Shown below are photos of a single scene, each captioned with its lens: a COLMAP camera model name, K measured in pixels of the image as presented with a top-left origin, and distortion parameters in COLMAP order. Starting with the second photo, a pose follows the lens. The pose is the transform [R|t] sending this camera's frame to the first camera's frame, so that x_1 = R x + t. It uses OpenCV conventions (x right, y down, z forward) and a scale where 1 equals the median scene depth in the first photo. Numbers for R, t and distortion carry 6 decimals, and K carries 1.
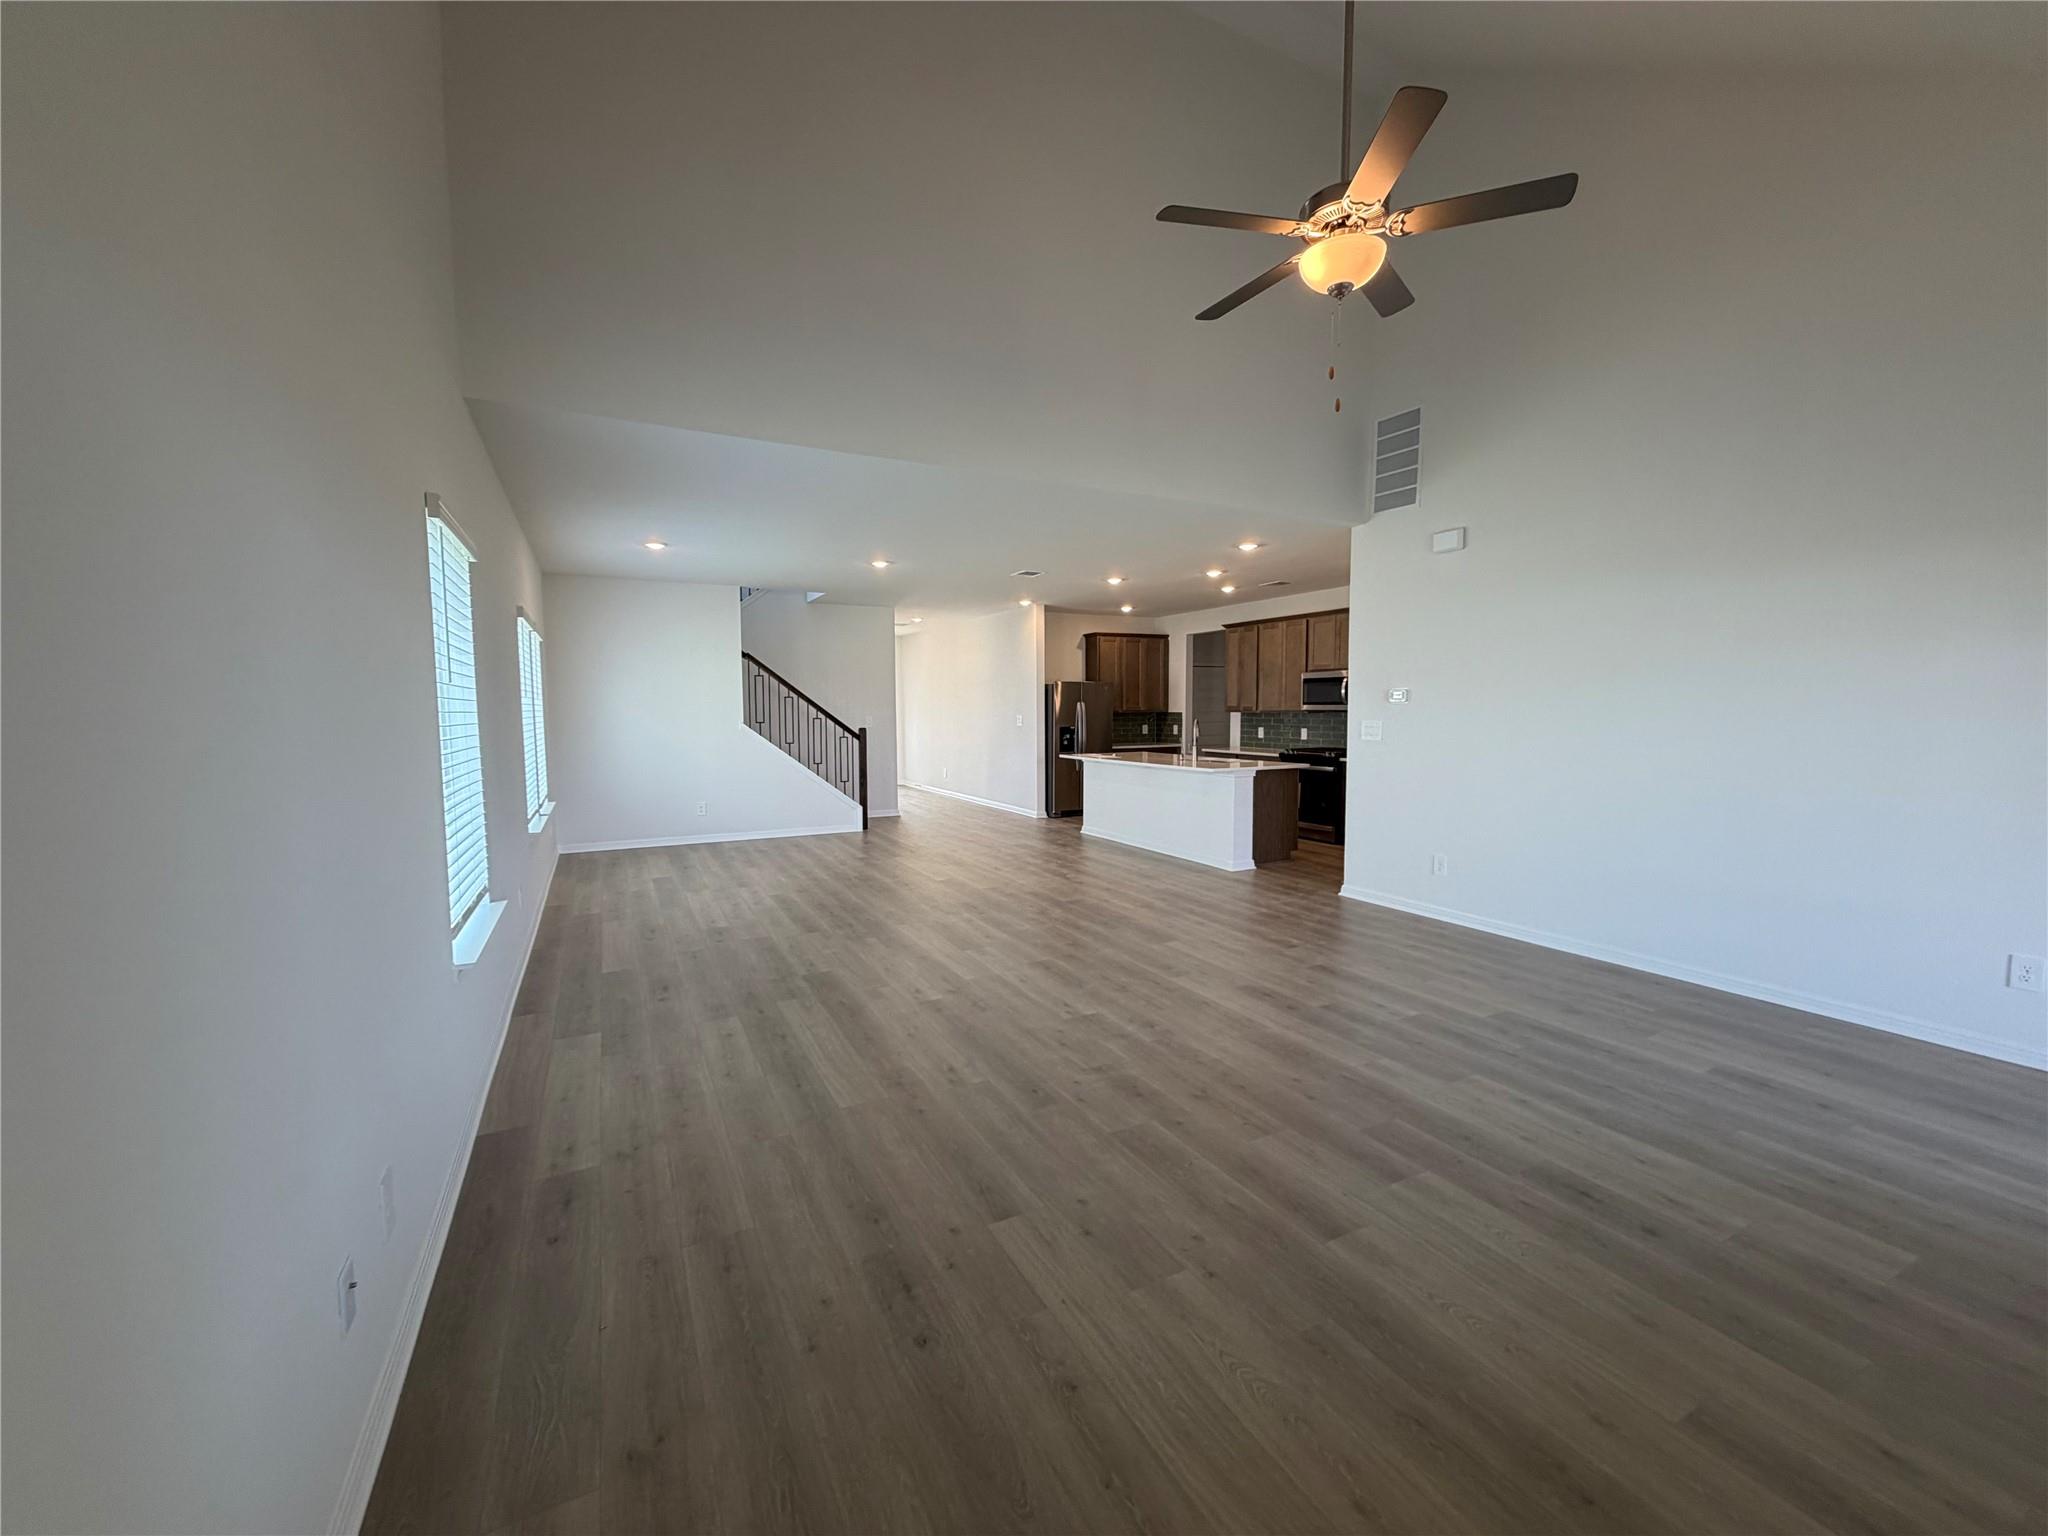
lens RADIAL K [[810.4, 0, 1031.8], [0, 810.4, 771.0], [0, 0, 1]] dist [-0.000199, 0.000009]
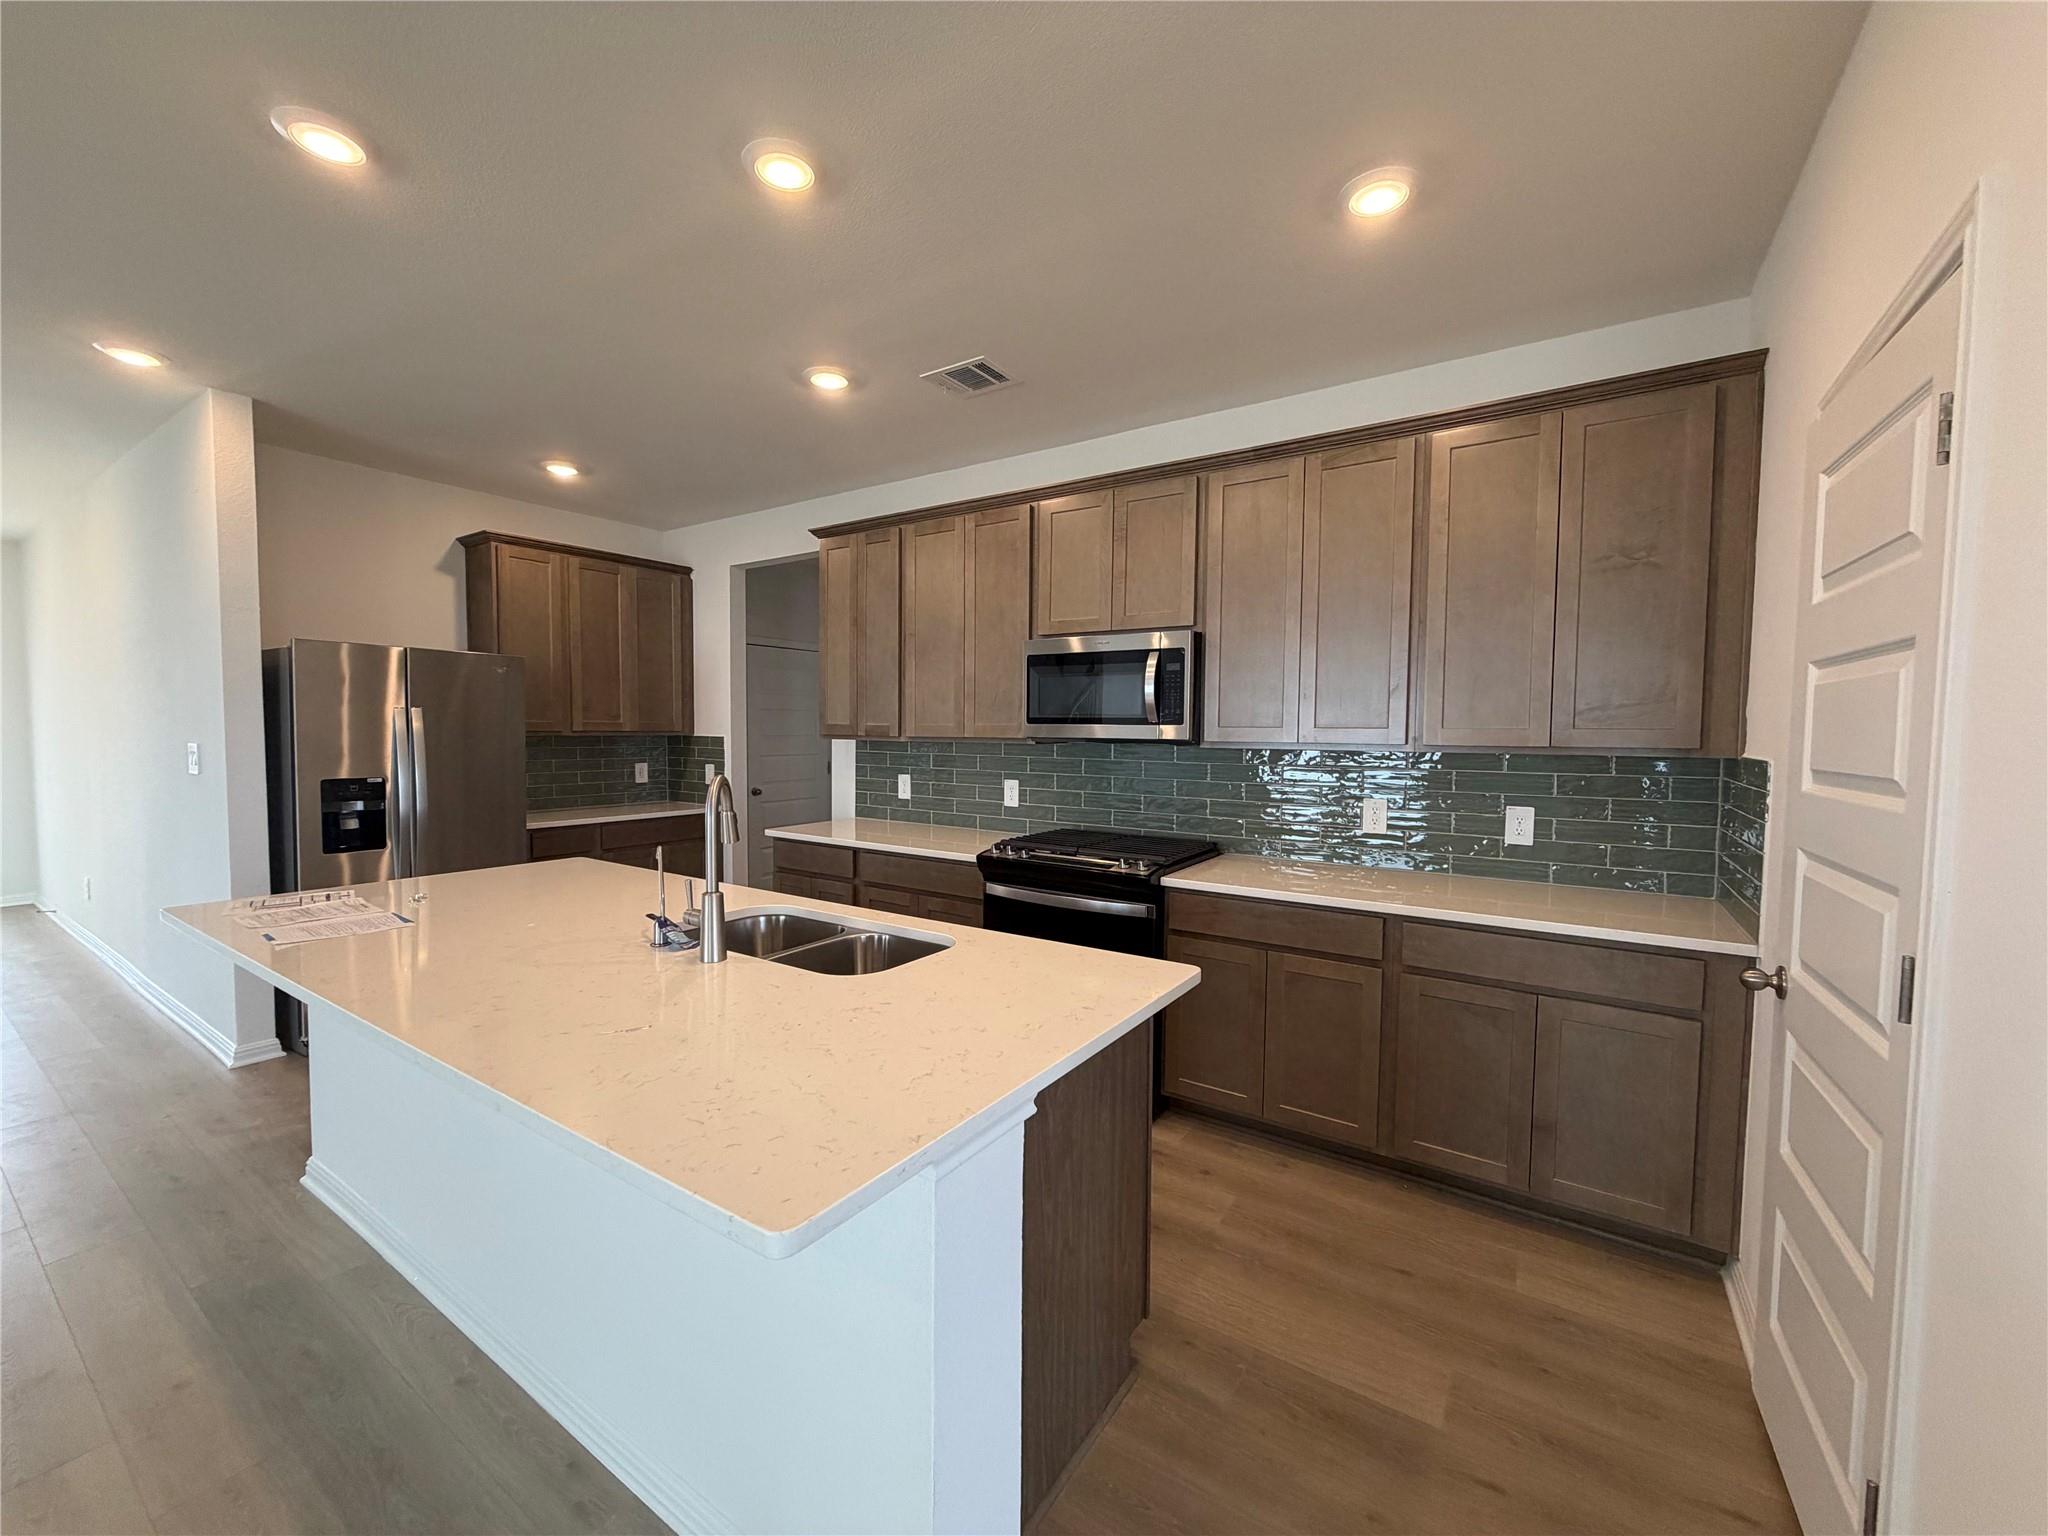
lens RADIAL K [[810.4, 0, 1031.8], [0, 810.4, 771.0], [0, 0, 1]] dist [-0.000199, 0.000009]
pose [[0.875493, -0.008505, 0.483156, 0.128314], [0.021546, 0.999538, -0.021448, -0.043477], [-0.482750, 0.029188, 0.875271, 0.566861]]
